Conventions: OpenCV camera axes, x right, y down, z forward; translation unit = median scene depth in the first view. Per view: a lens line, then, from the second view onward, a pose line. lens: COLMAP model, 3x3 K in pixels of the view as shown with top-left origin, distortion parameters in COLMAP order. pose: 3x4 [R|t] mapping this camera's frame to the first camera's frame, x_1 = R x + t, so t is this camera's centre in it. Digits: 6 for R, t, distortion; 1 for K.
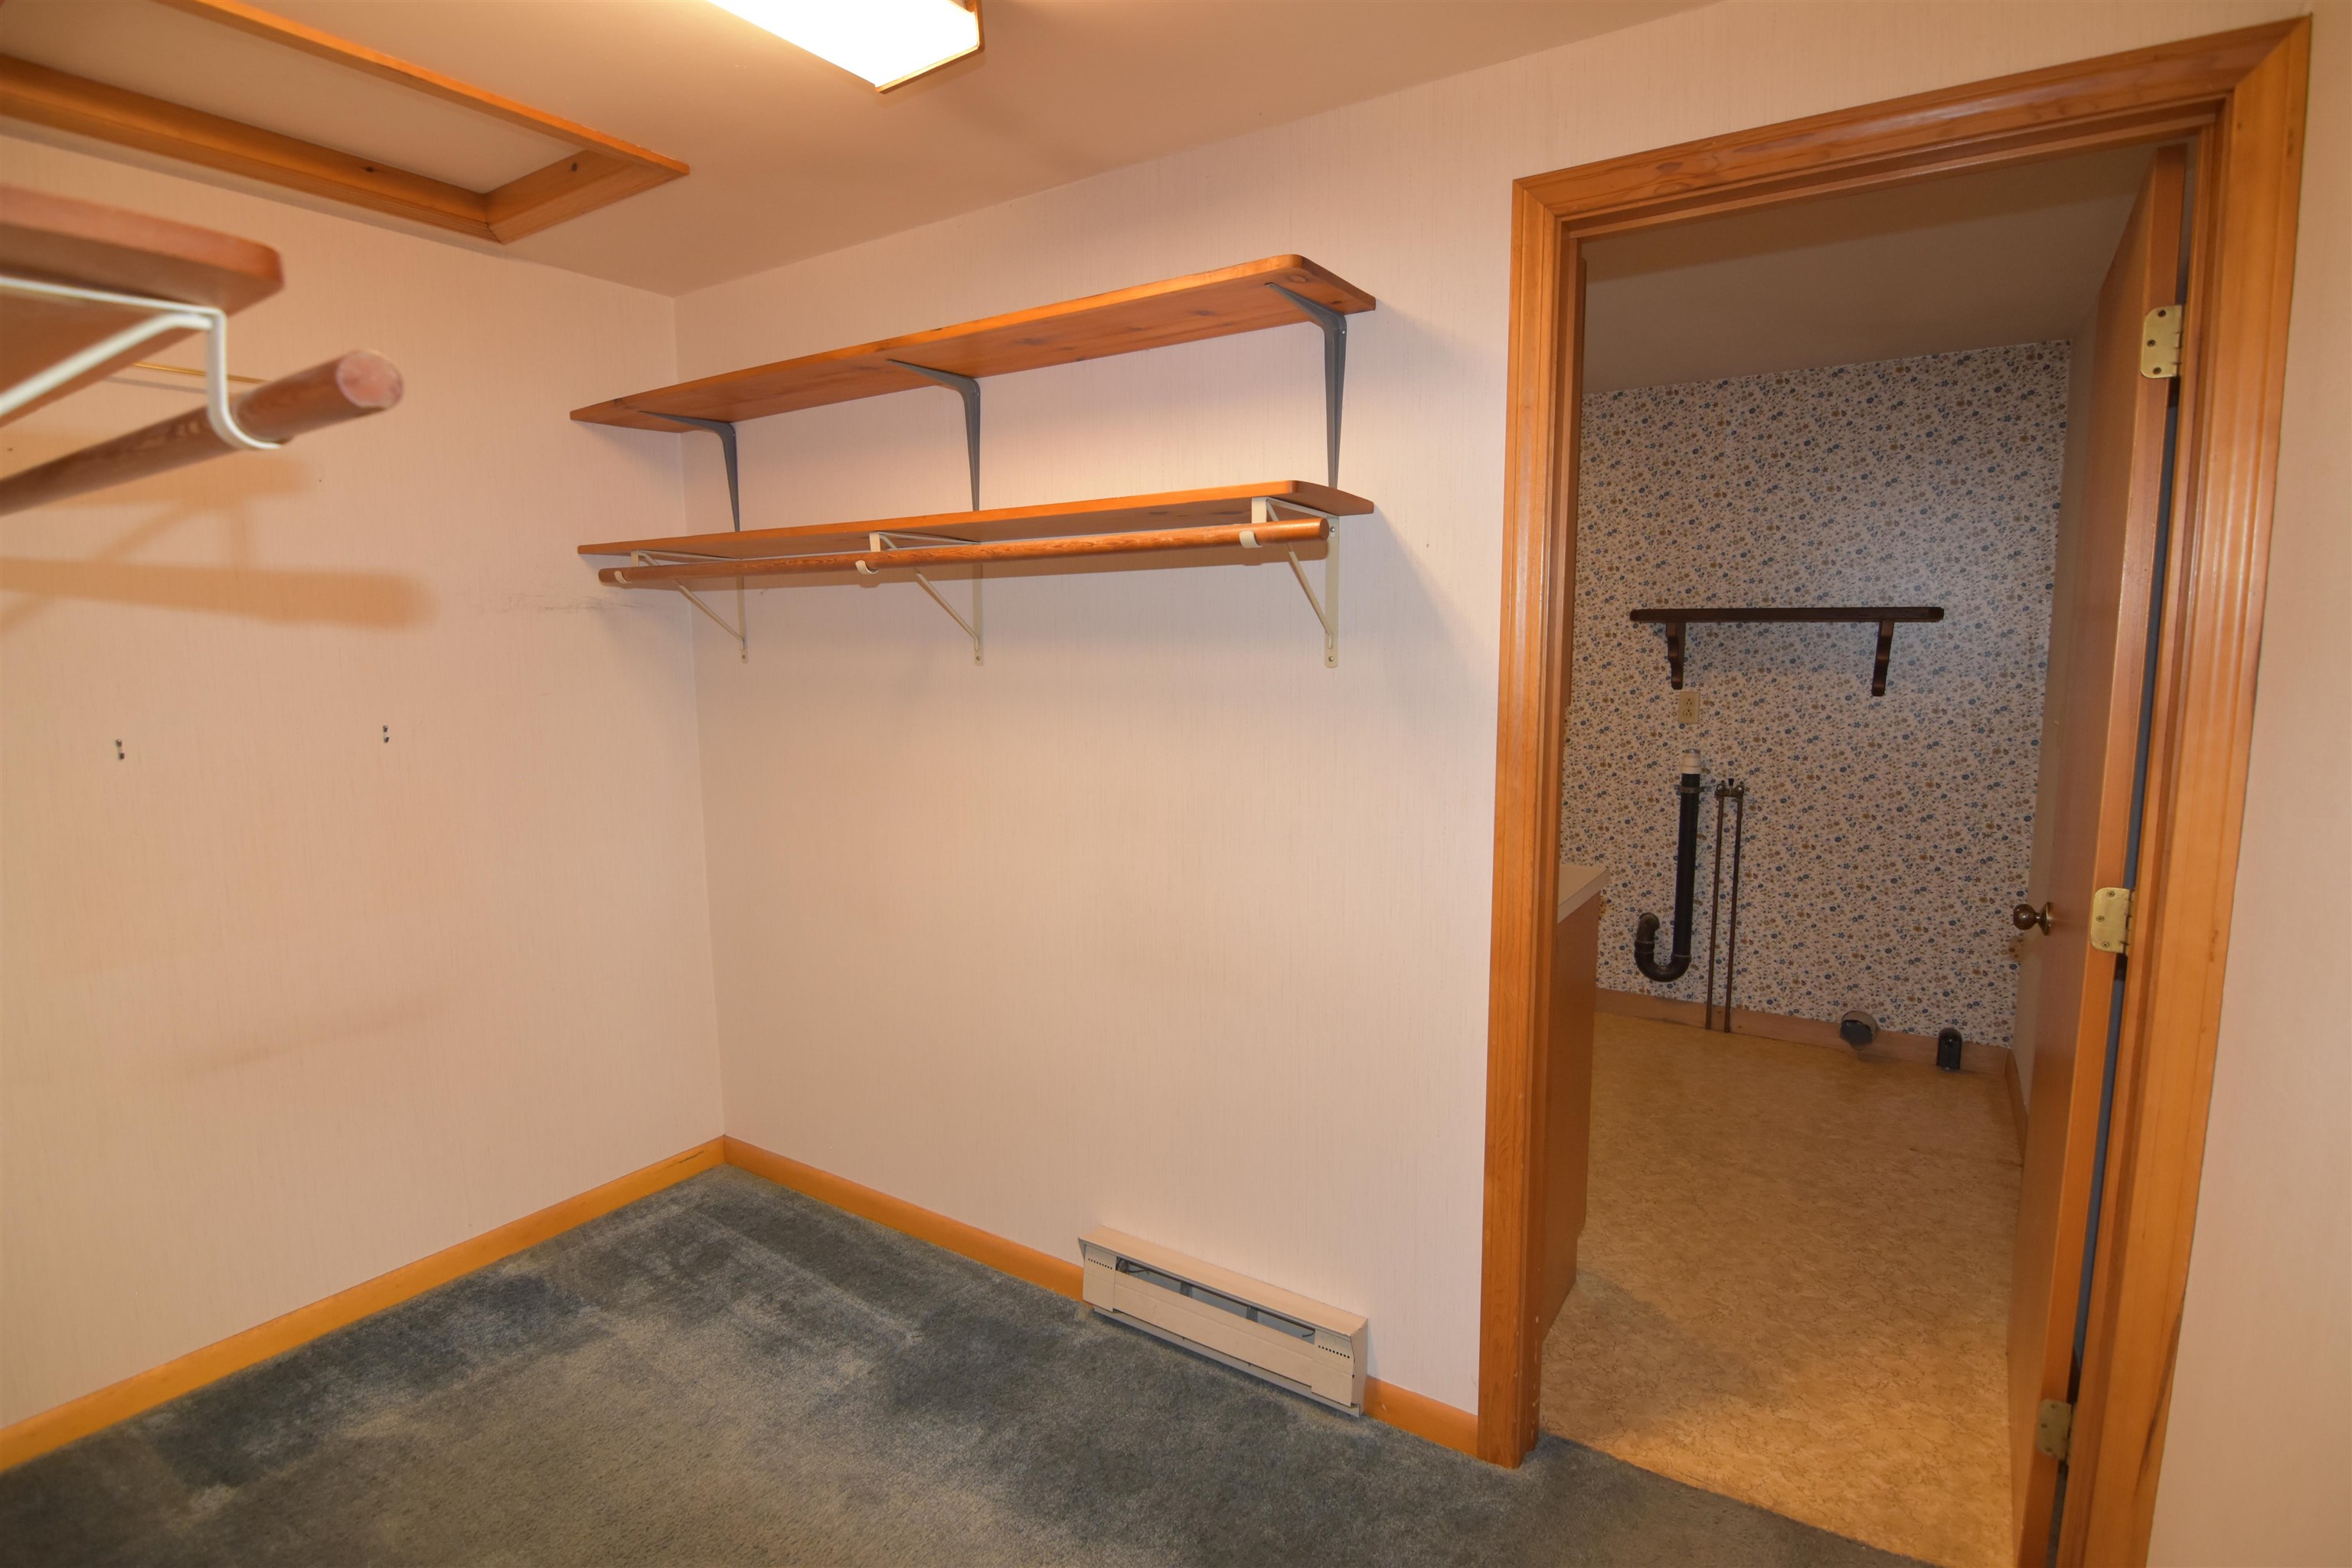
lens RADIAL K [[1133.3, 0, 1188.9], [0, 1133.3, 783.3], [0, 0, 1]] dist [-0.006327, -0.010465]
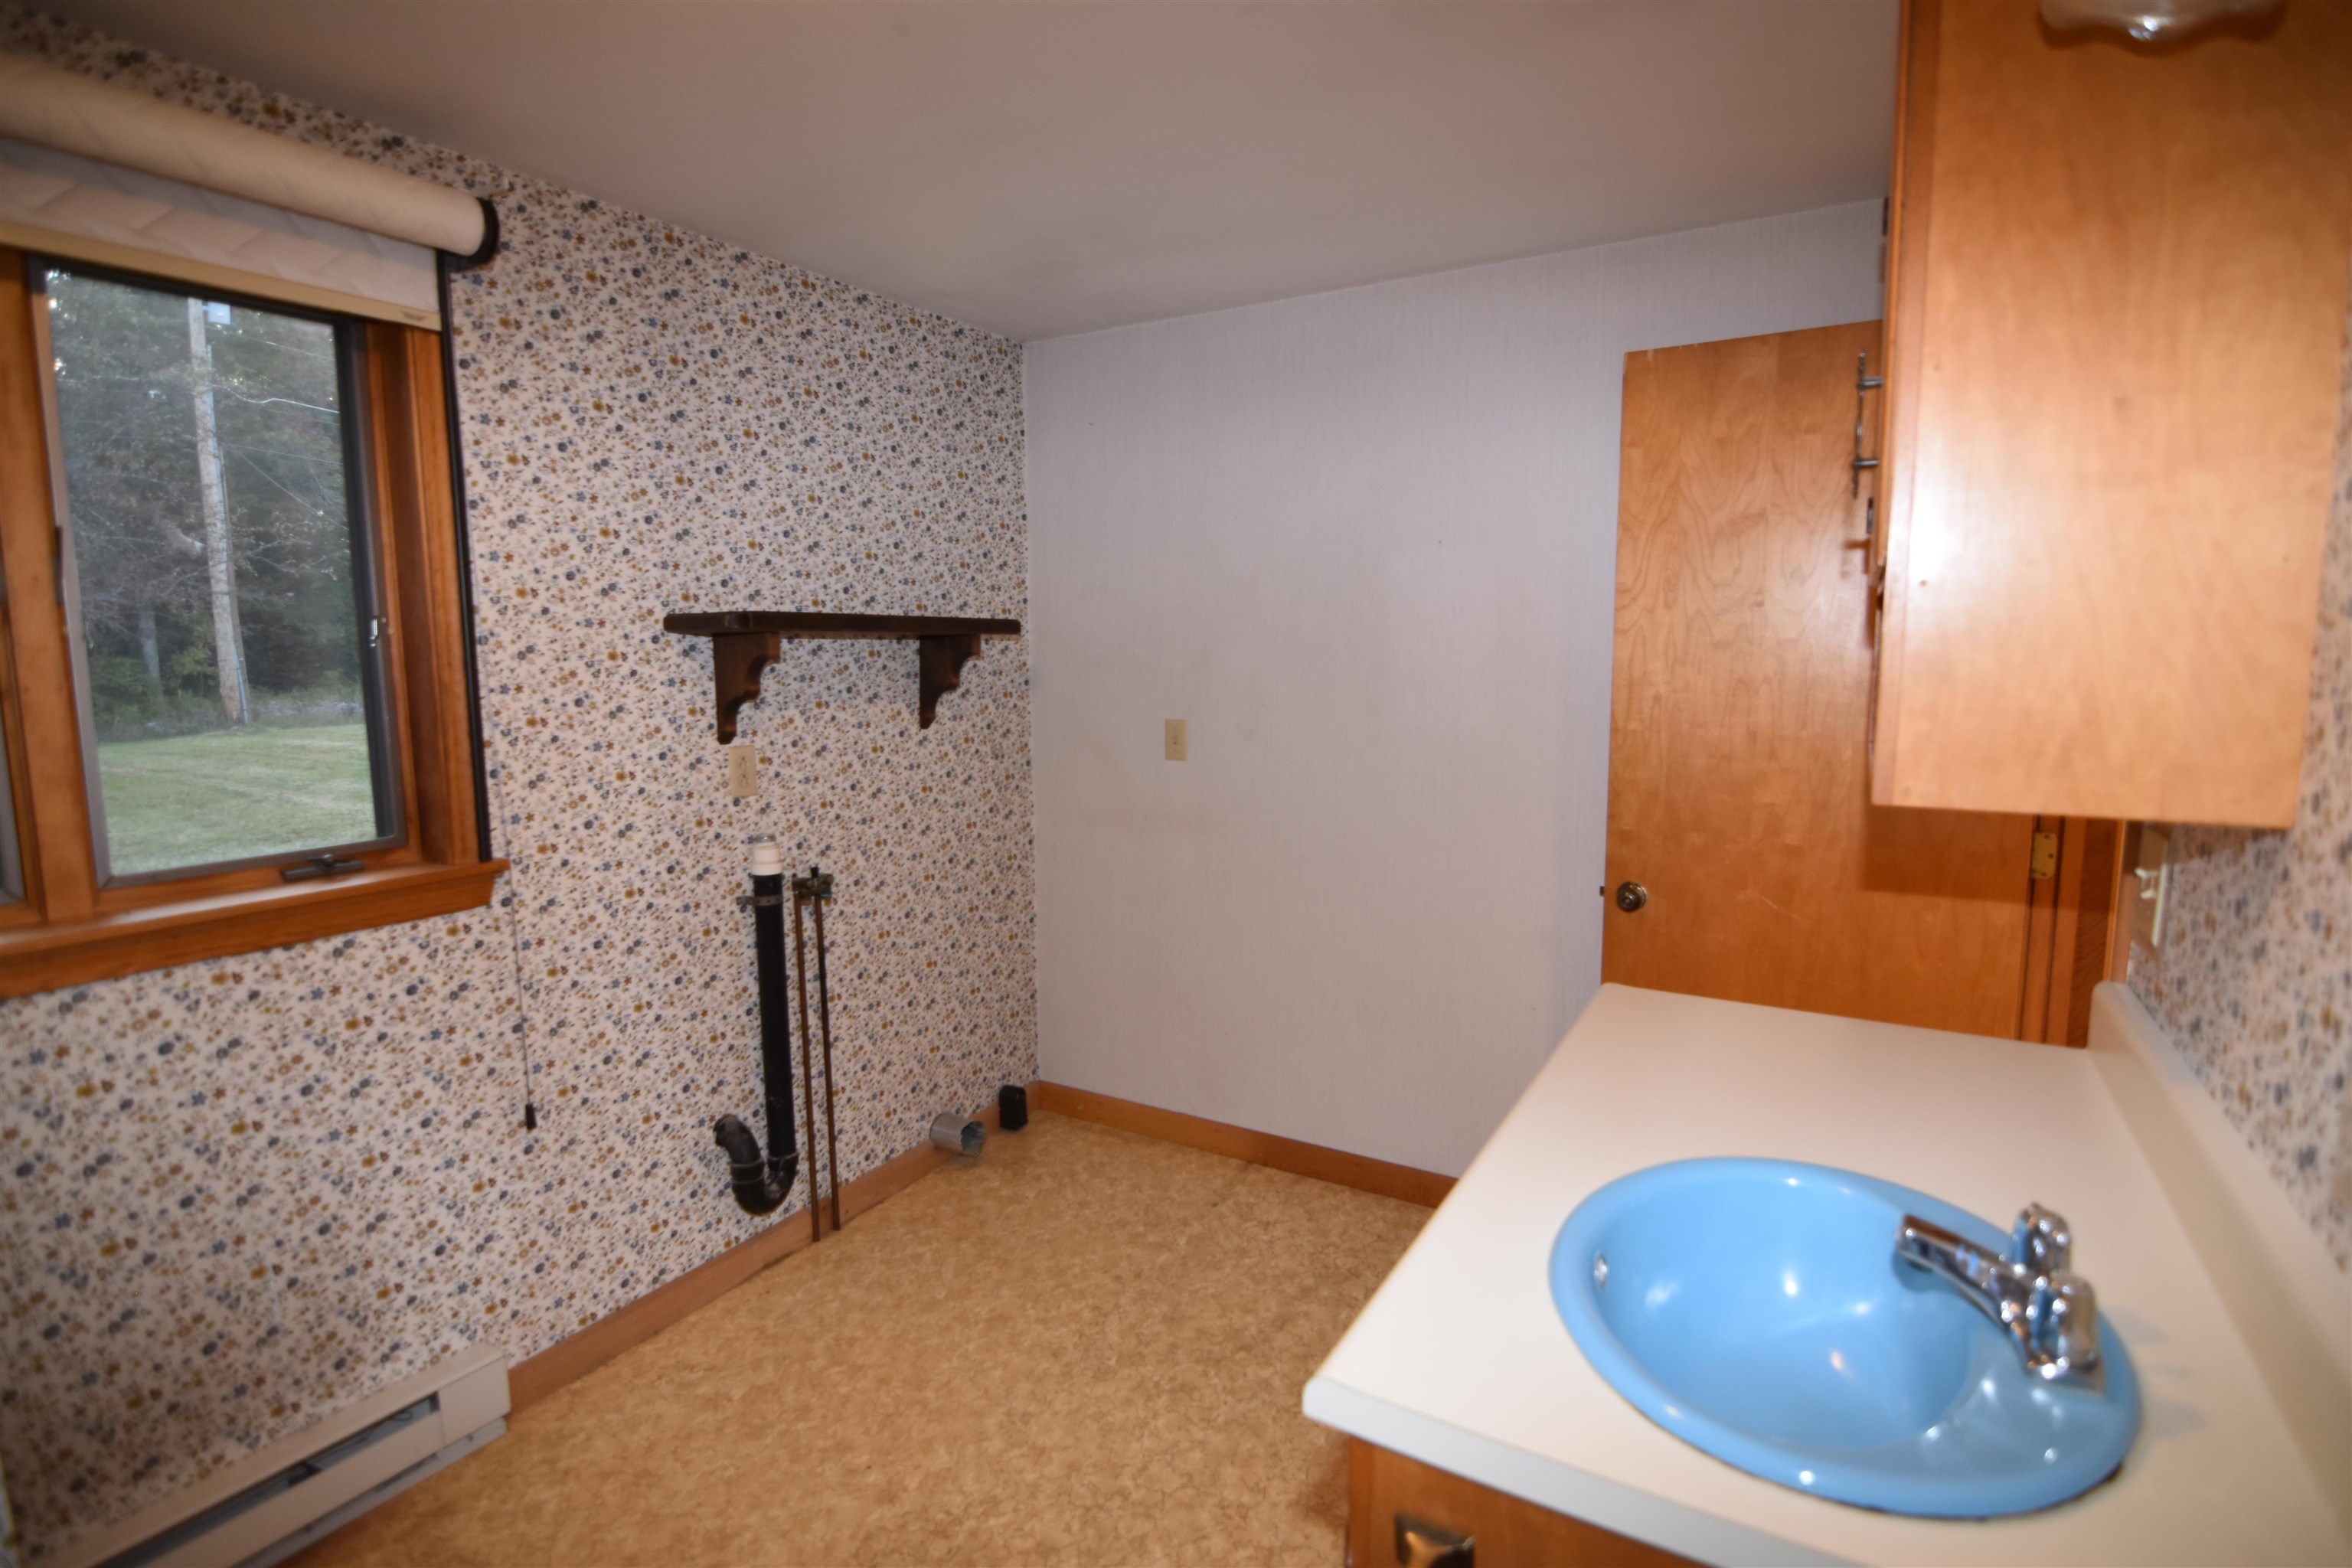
lens RADIAL K [[1133.3, 0, 1184.2], [0, 1133.3, 773.1], [0, 0, 1]] dist [-0.006327, -0.010465]
pose [[-0.054650, -0.117718, 0.991542, -0.190123], [0.121956, 0.984805, 0.123640, -0.113962], [-0.991030, 0.127681, -0.039463, 0.789841]]
